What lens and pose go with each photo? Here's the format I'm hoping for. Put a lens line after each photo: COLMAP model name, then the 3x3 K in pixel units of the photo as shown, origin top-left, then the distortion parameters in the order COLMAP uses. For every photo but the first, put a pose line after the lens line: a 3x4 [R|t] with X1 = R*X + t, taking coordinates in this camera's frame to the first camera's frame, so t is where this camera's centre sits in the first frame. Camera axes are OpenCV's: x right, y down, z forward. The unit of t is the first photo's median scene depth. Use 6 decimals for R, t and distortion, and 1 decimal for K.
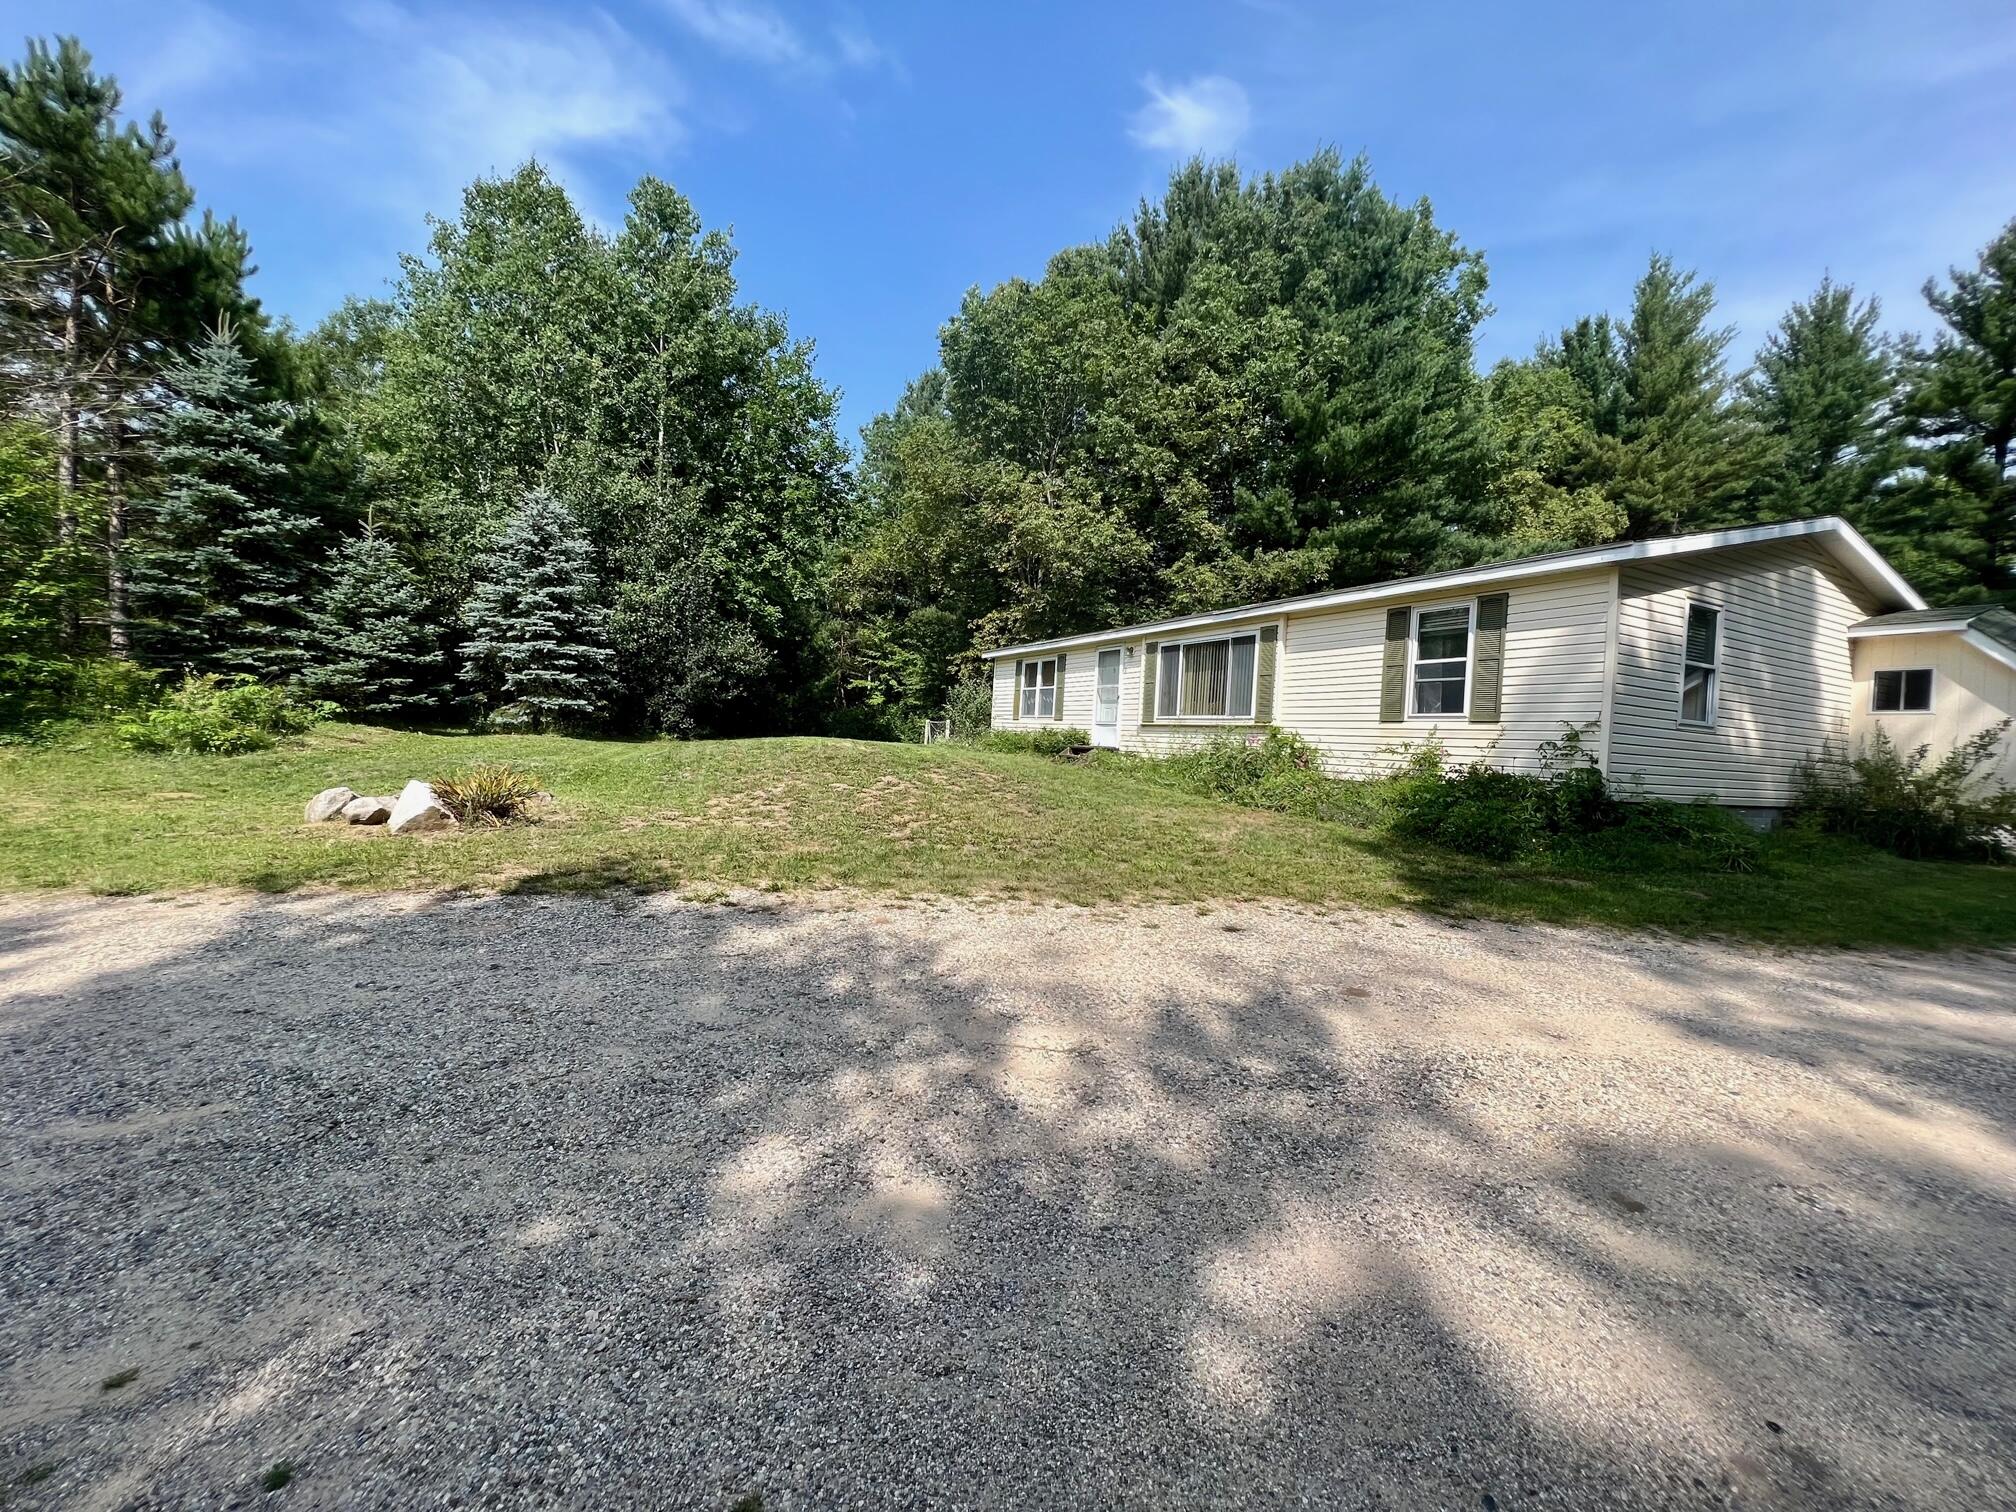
lens RADIAL K [[797.0, 0, 1004.3], [0, 797.0, 763.8], [0, 0, 1]] dist [-0.002432, -0.000127]
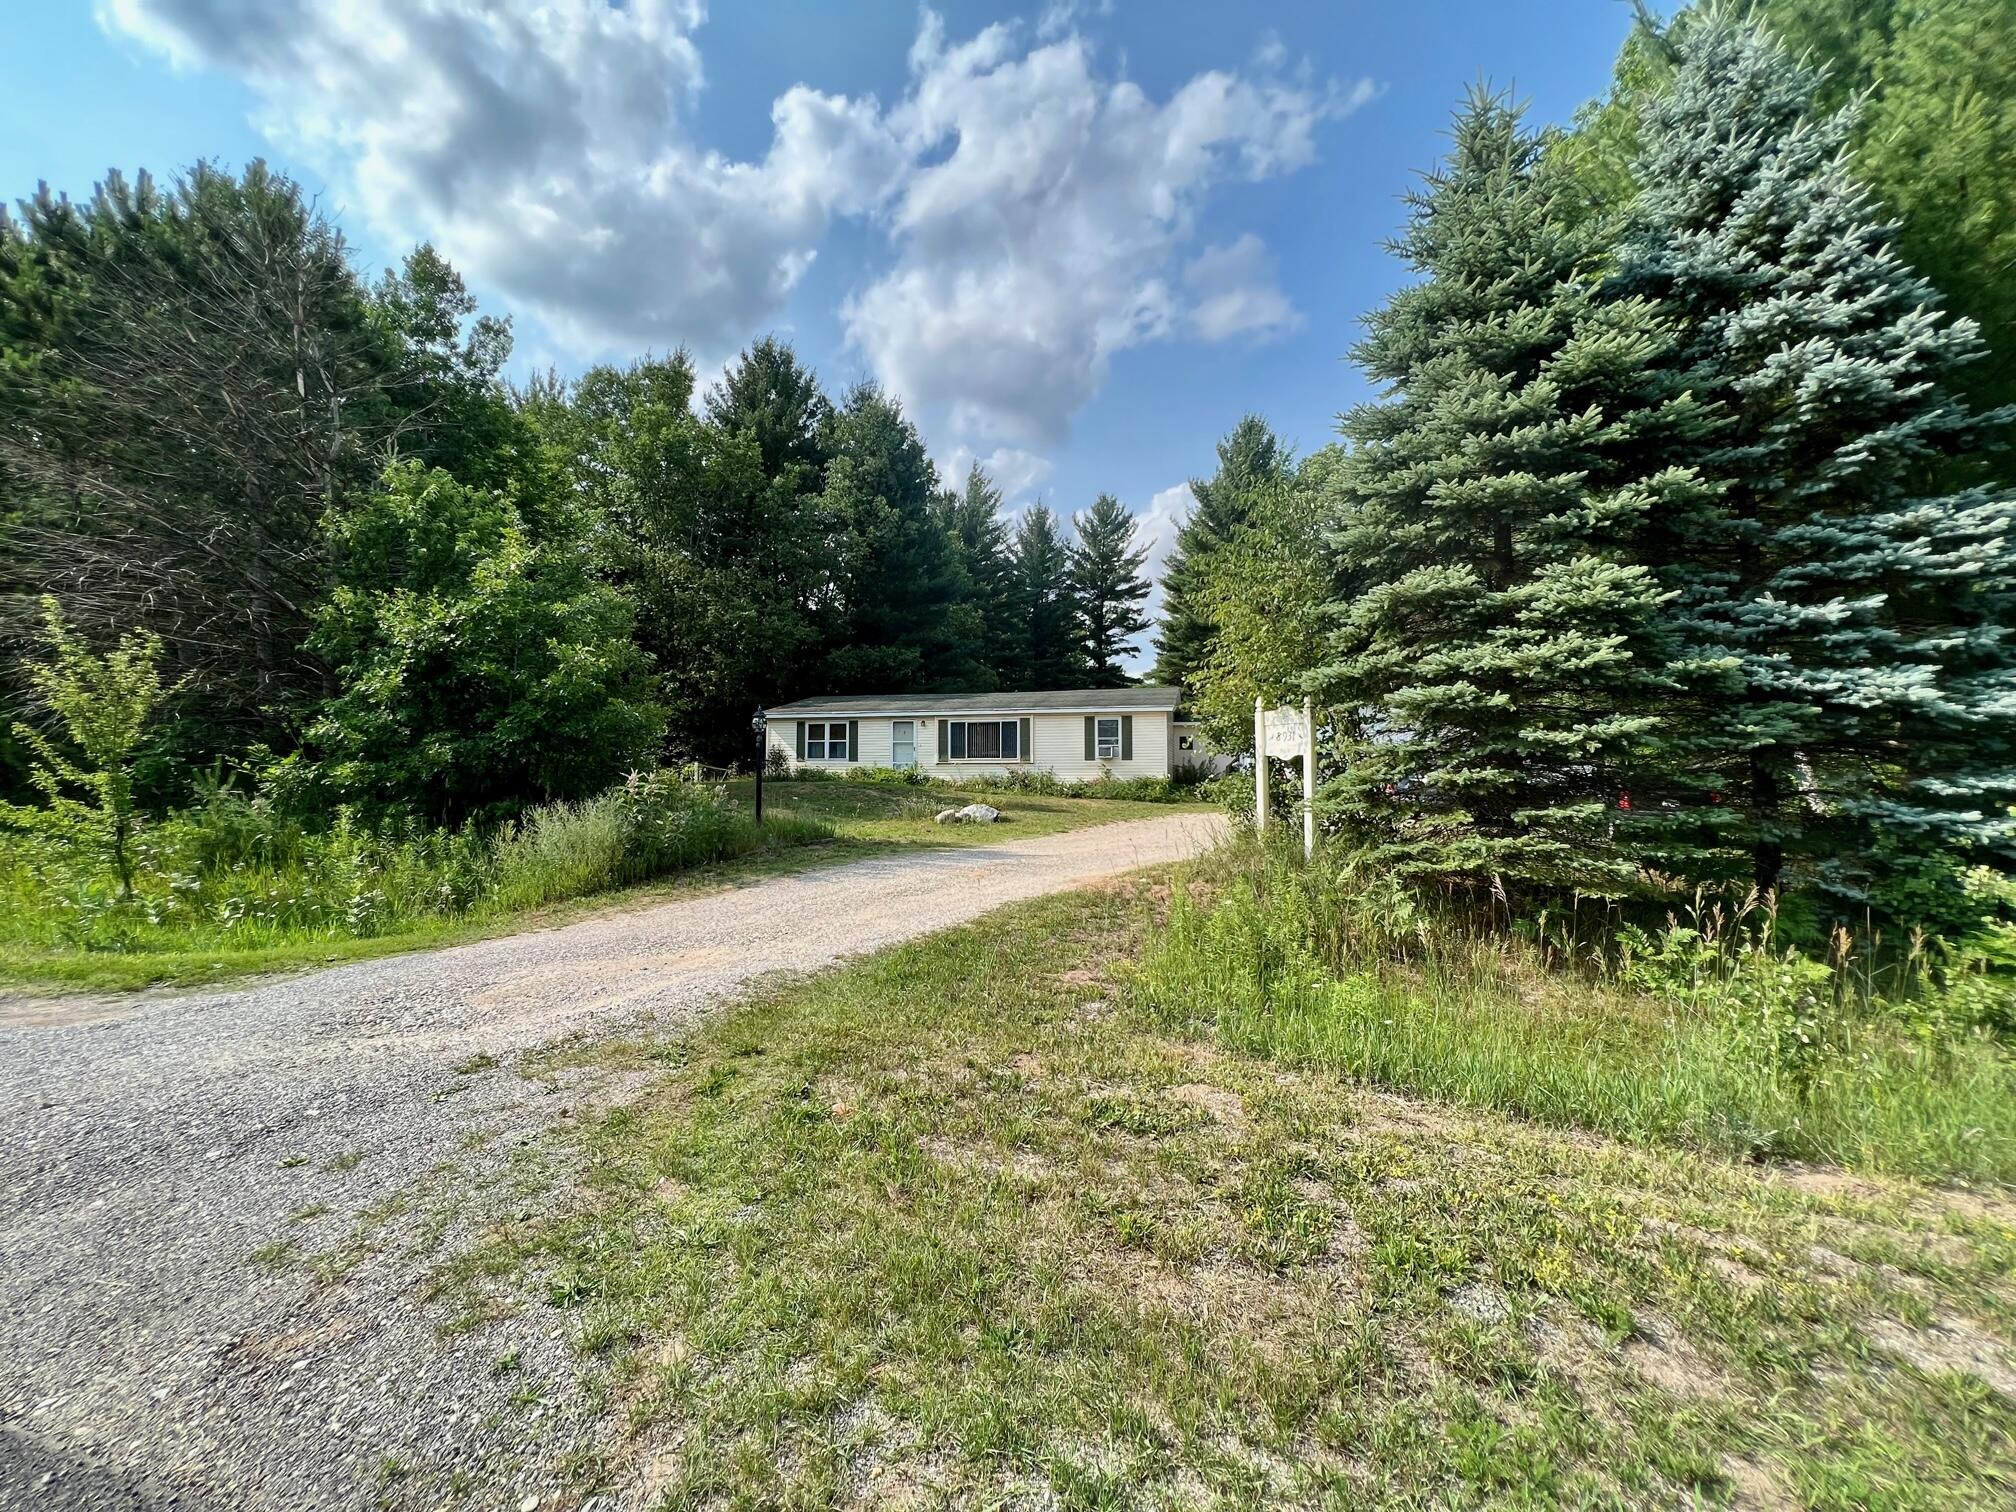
lens RADIAL K [[797.0, 0, 1008.9], [0, 797.0, 759.6], [0, 0, 1]] dist [-0.002432, -0.000127]
pose [[0.643391, -0.044693, 0.764232, -0.489337], [0.056387, 0.998349, 0.010913, -0.031549], [-0.763459, 0.036072, 0.644849, -0.130437]]
